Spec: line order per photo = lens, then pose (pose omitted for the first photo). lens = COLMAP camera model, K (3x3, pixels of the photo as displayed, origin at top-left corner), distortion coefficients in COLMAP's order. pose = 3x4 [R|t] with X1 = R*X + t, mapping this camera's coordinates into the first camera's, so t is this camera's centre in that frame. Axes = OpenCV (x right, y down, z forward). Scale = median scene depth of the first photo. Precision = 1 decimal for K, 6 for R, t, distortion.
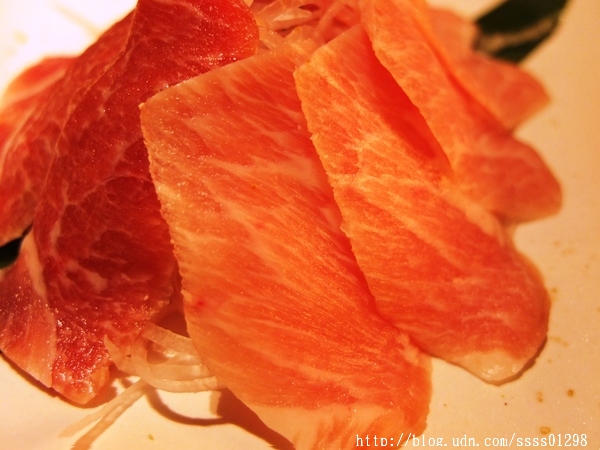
lens RADIAL K [[554.1, 0, 300.0], [0, 554.1, 225.0], [0, 0, 1]] dist [-0.039660, -0.003419]
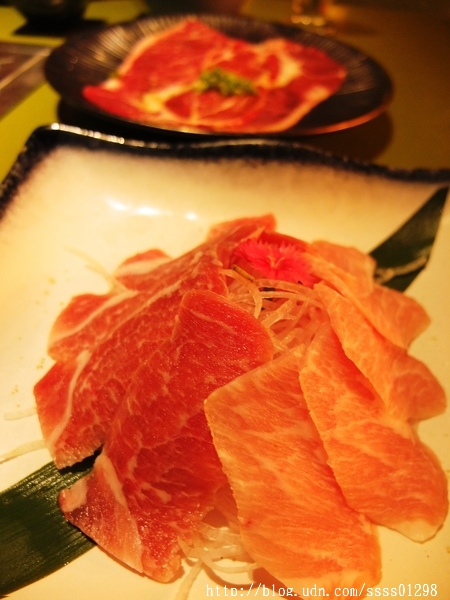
lens RADIAL K [[458.3, 0, 225.0], [0, 458.3, 300.0], [0, 0, 1]] dist [-0.070140, 0.055878]
pose [[0.996156, -0.047199, 0.073792, -0.282342], [0.047925, 0.998818, -0.008092, -0.445203], [-0.073323, 0.011598, 0.997241, -0.283550]]
